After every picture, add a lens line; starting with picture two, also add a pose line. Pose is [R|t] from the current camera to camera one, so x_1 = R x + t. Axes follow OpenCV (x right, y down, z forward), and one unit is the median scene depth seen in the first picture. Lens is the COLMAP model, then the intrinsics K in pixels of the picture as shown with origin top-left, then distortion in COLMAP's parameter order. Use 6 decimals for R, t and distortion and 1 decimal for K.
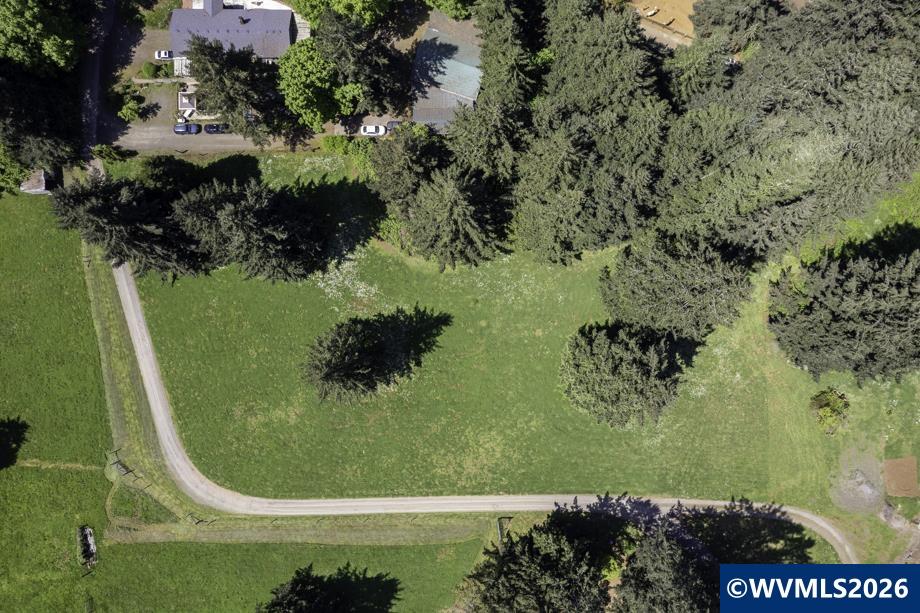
lens RADIAL K [[586.1, 0, 465.3], [0, 586.1, 307.7], [0, 0, 1]] dist [-0.063214, 0.067203]
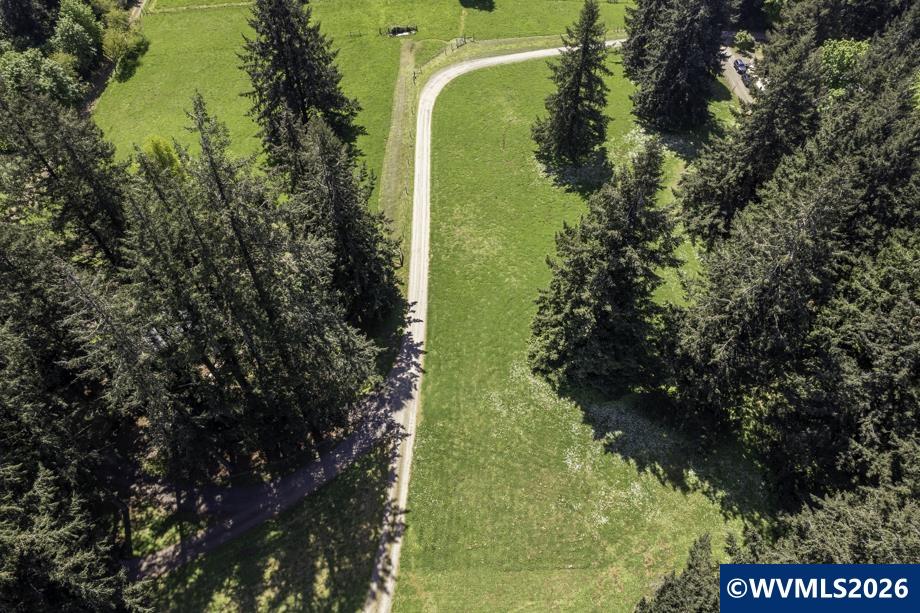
lens RADIAL K [[586.1, 0, 465.3], [0, 586.1, 307.7], [0, 0, 1]] dist [-0.063214, 0.067203]
pose [[-0.005140, 0.783967, -0.620781, 0.676499], [-0.999983, -0.005704, 0.001076, 0.267519], [-0.002697, 0.620776, 0.783984, 0.359513]]
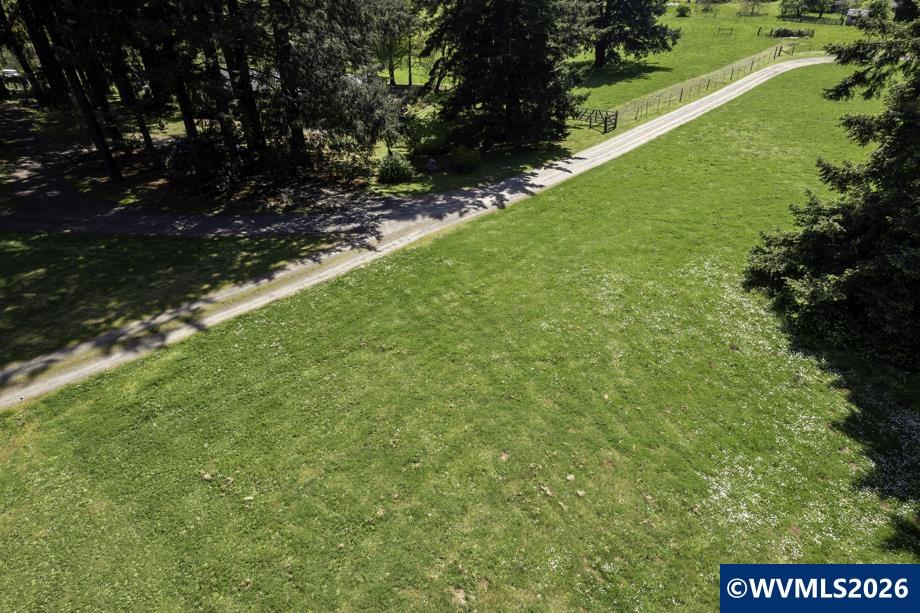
lens RADIAL K [[586.1, 0, 465.3], [0, 586.1, 307.7], [0, 0, 1]] dist [-0.063214, 0.067203]
pose [[-0.649407, 0.418636, -0.634834, 0.534410], [-0.760309, -0.372967, 0.531813, 0.134792], [-0.014136, 0.828034, 0.560500, 0.853511]]
